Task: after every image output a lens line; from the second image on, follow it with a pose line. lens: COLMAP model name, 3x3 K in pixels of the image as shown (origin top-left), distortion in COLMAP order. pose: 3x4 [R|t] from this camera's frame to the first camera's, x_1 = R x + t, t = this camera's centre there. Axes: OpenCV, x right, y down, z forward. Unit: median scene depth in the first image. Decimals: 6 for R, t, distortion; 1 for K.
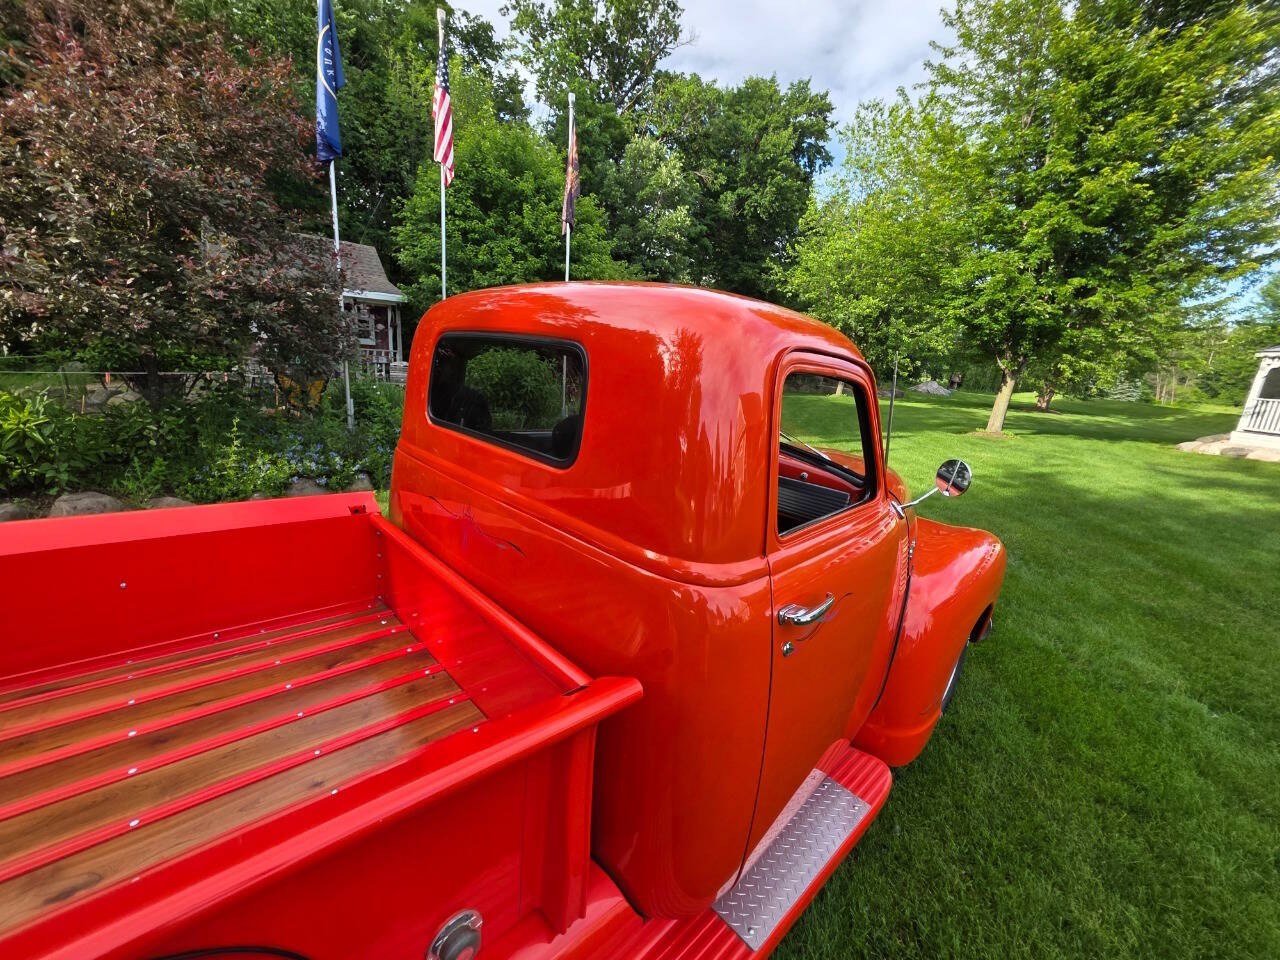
lens RADIAL K [[519.9, 0, 646.1], [0, 519.9, 483.3], [0, 0, 1]] dist [0.007605, 0.000717]
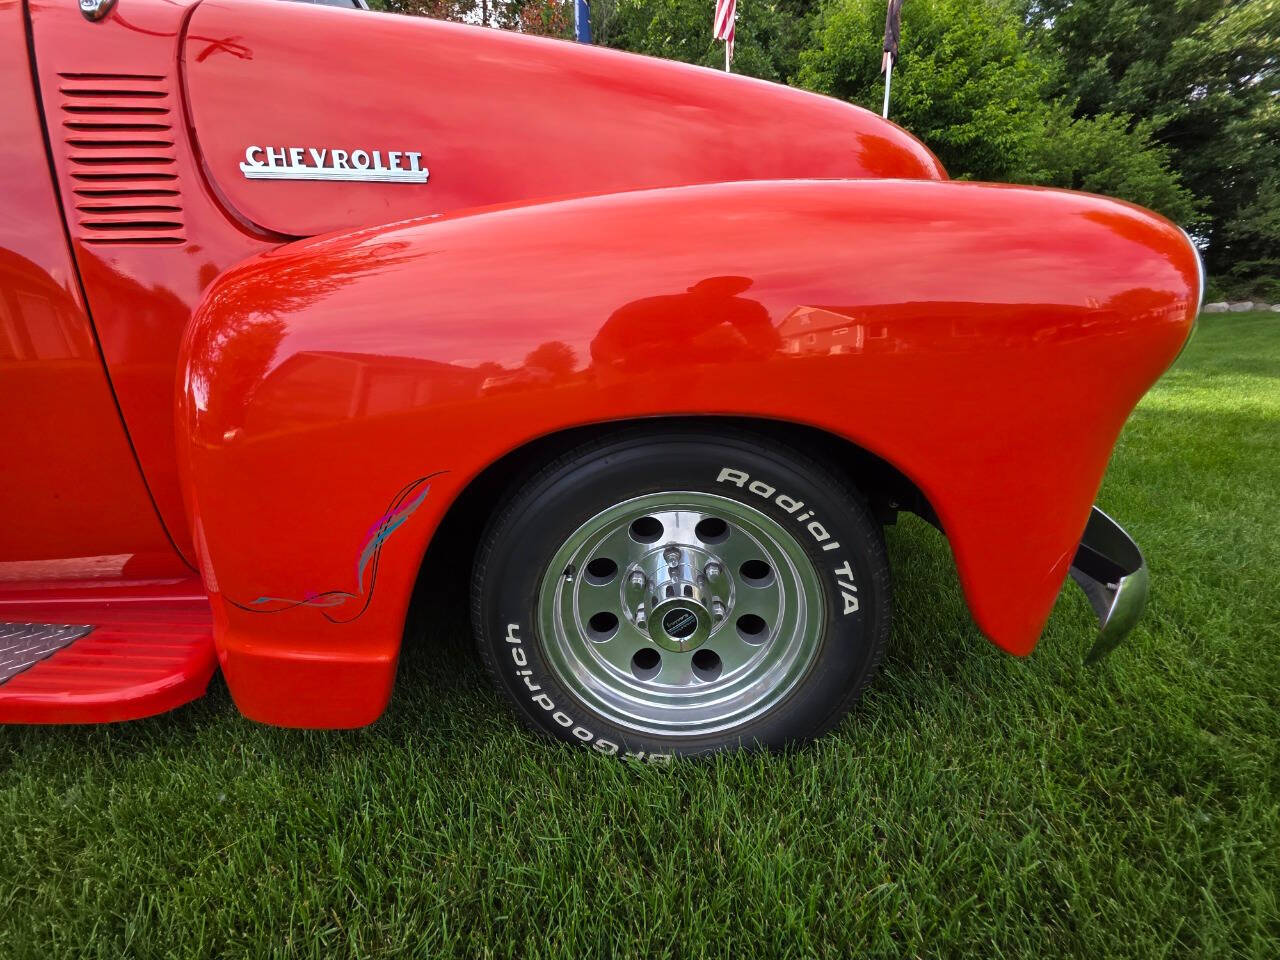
lens RADIAL K [[518.6, 0, 643.9], [0, 518.6, 477.6], [0, 0, 1]] dist [0.003481, 0.000083]
pose [[0.671603, 0.127586, -0.729843, 0.178555], [-0.089910, 0.991816, 0.090647, 0.056160], [0.735436, 0.004741, 0.677578, 0.171647]]
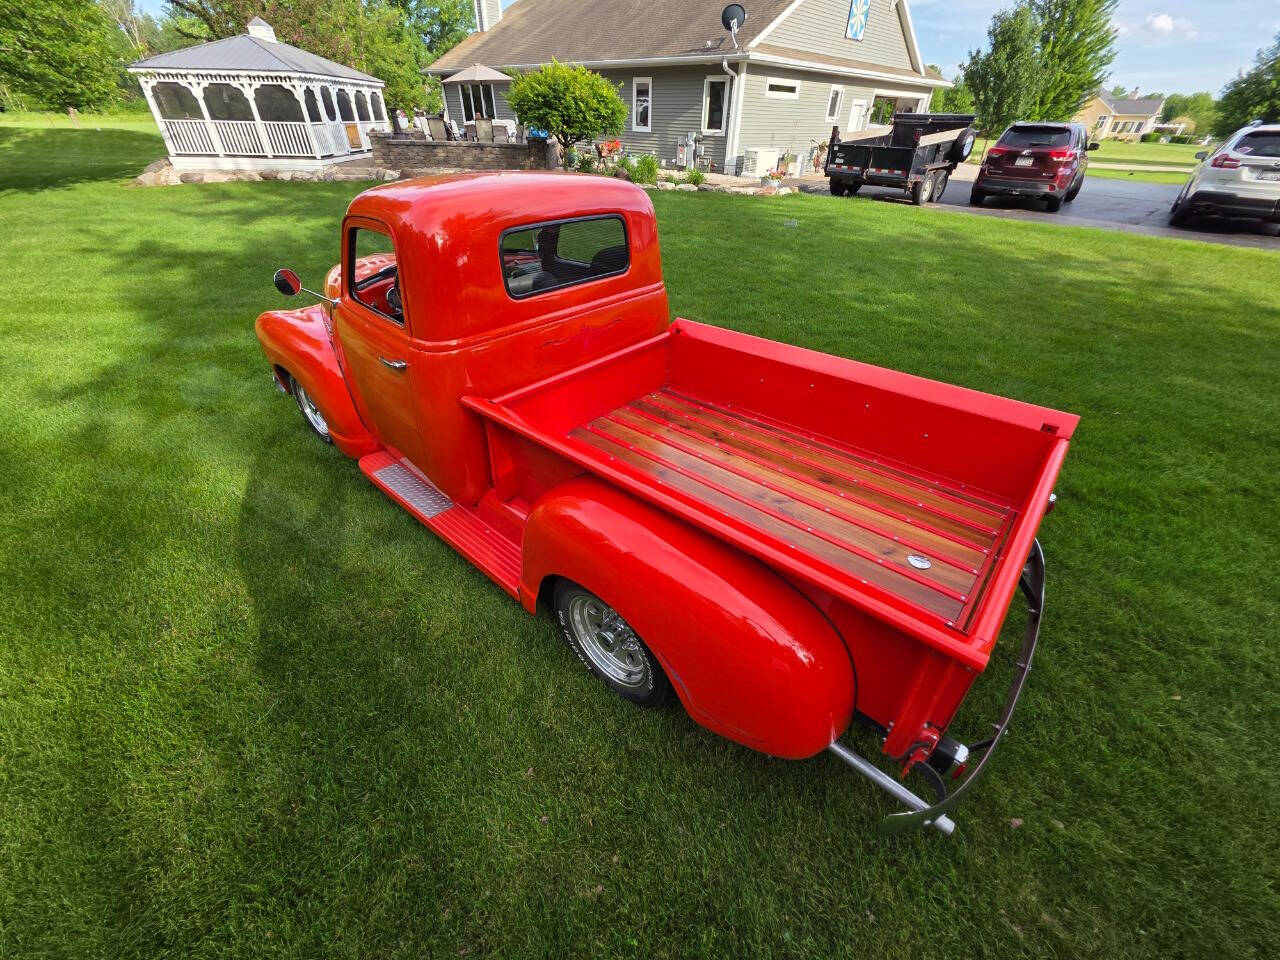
lens RADIAL K [[513.0, 0, 644.3], [0, 513.0, 478.6], [0, 0, 1]] dist [0.001892, 0.000647]
pose [[-0.077707, -0.636559, 0.767304, -0.263498], [0.214662, 0.740896, 0.636390, -0.085348], [-0.973592, 0.214163, 0.079073, 0.106022]]
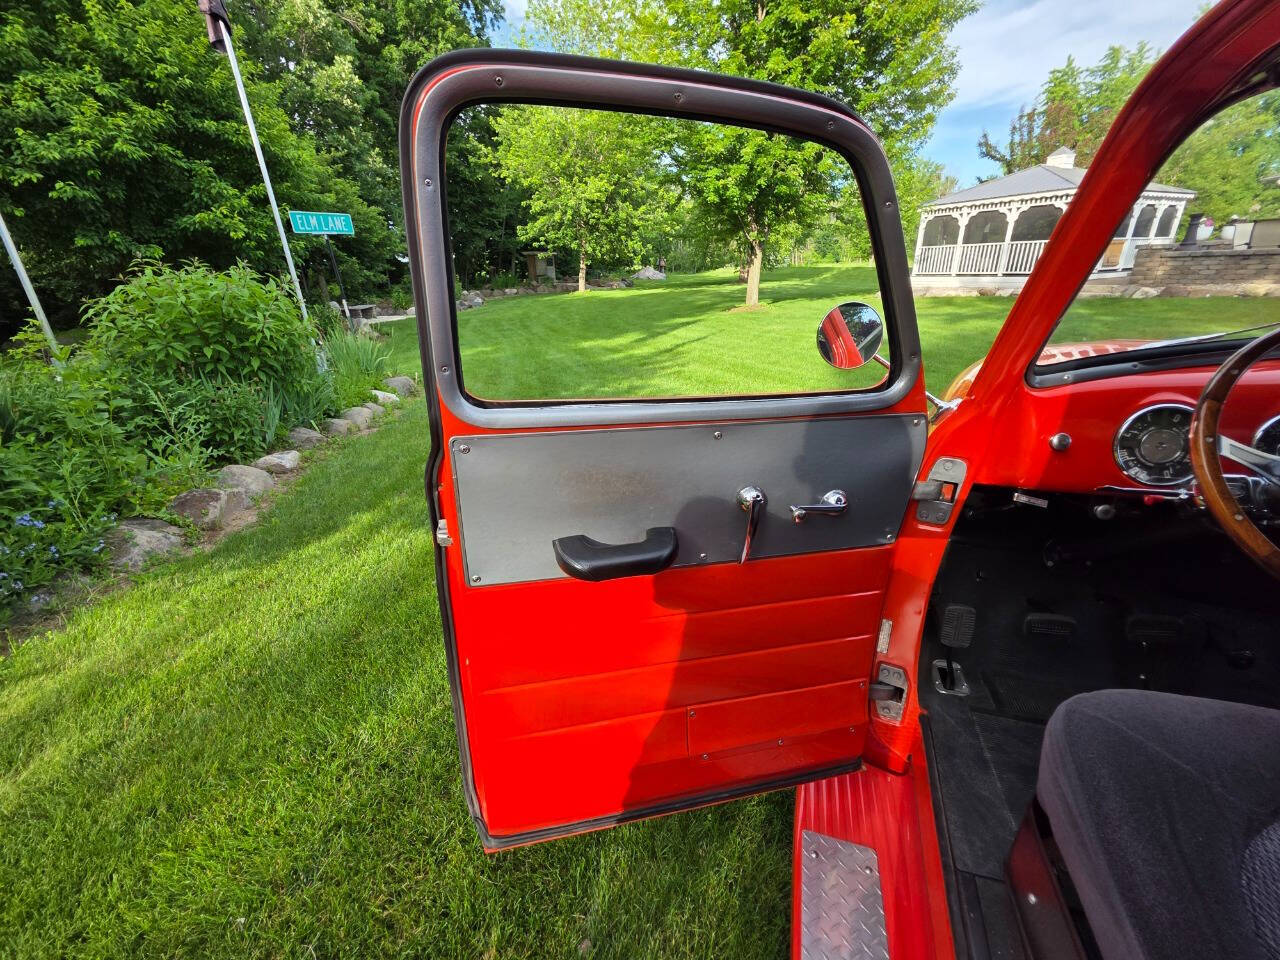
lens RADIAL K [[518.6, 0, 643.9], [0, 518.6, 477.6], [0, 0, 1]] dist [0.003481, 0.000083]
pose [[0.859848, -0.285632, 0.423174, -0.100059], [0.214752, 0.954311, 0.207780, -0.041765], [-0.463188, -0.087781, 0.881902, 0.194471]]
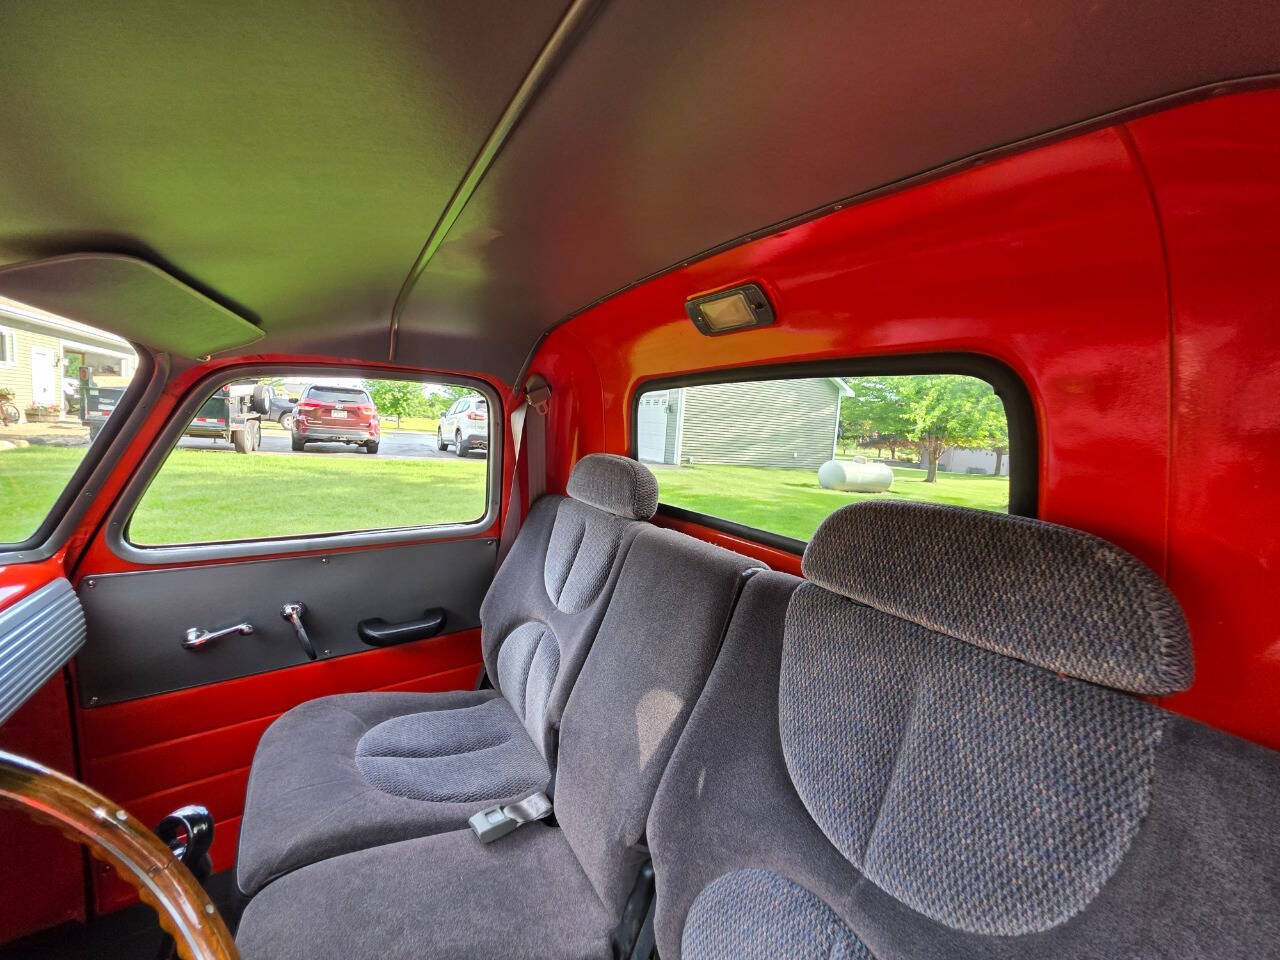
lens RADIAL K [[511.4, 0, 645.5], [0, 511.4, 477.8], [0, 0, 1]] dist [0.000270, -0.000098]
pose [[-0.964825, -0.163553, 0.205823, -0.033978], [-0.085939, 0.936120, 0.341019, -0.046486], [-0.248450, 0.311335, -0.917248, 0.208769]]
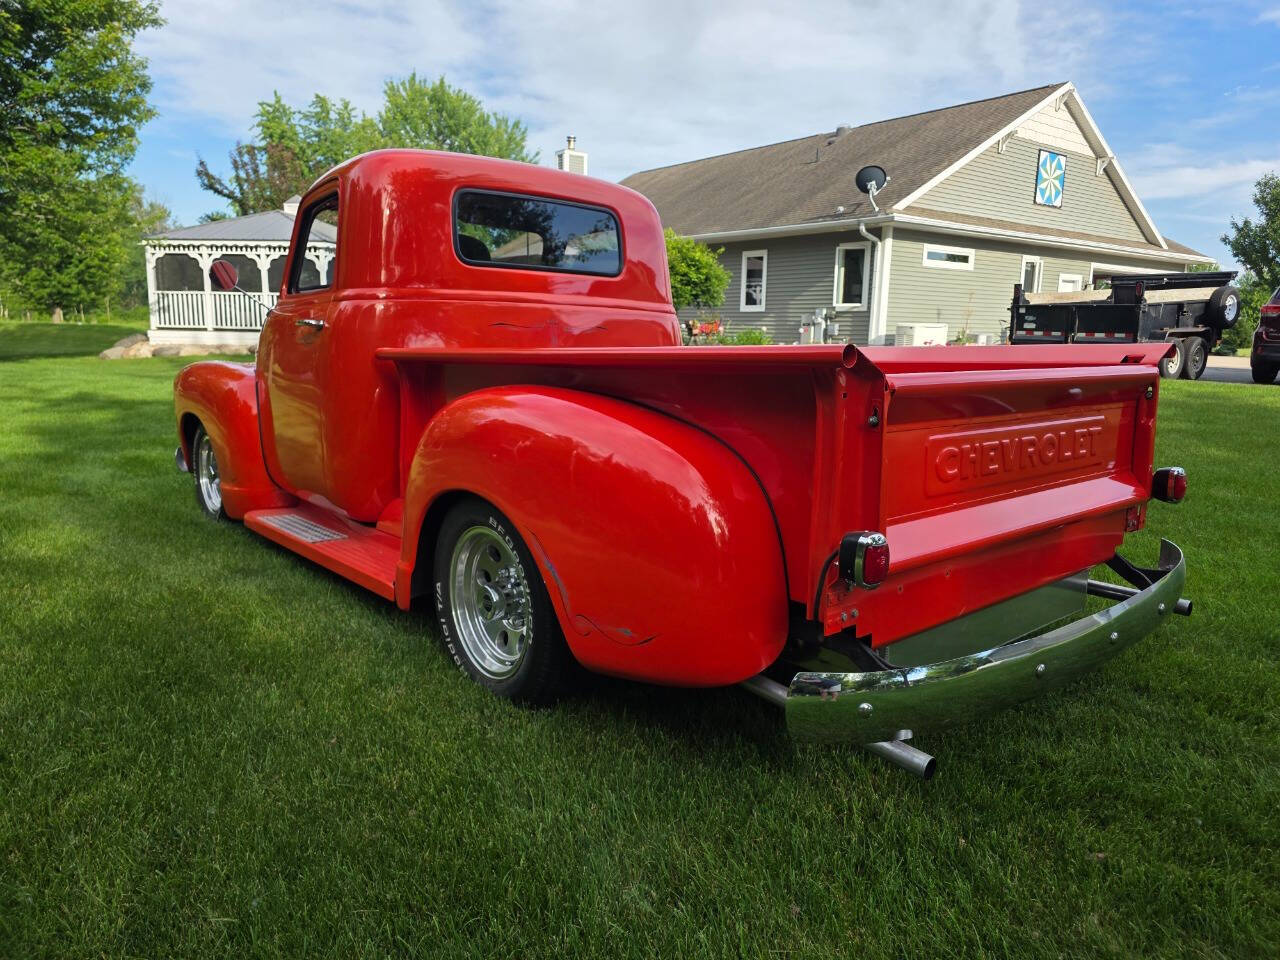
lens RADIAL K [[863.0, 0, 651.3], [0, 863.0, 471.0], [0, 0, 1]] dist [0.062247, -0.064207]
pose [[0.065468, -0.237767, 0.969113, -0.354379], [0.226956, 0.949291, 0.217572, -0.003527], [-0.971702, 0.205702, 0.116111, 0.077884]]
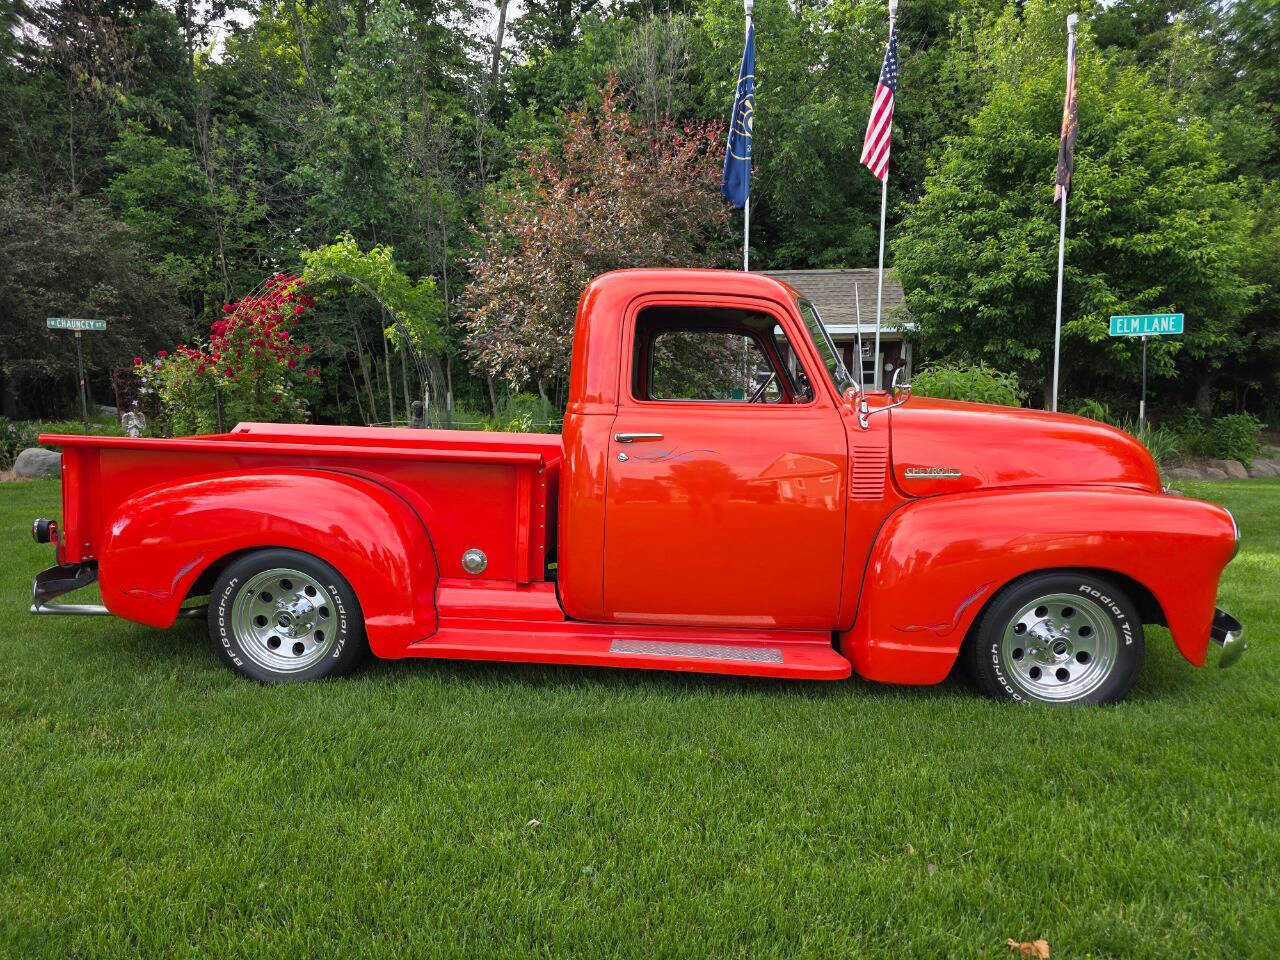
lens RADIAL K [[871.6, 0, 643.5], [0, 871.6, 483.8], [0, 0, 1]] dist [0.064427, -0.059238]
pose [[0.667409, -0.001371, -0.744690, 0.267922], [-0.127552, 0.985010, -0.116129, 0.078818], [0.733686, 0.172492, 0.657230, -0.092815]]
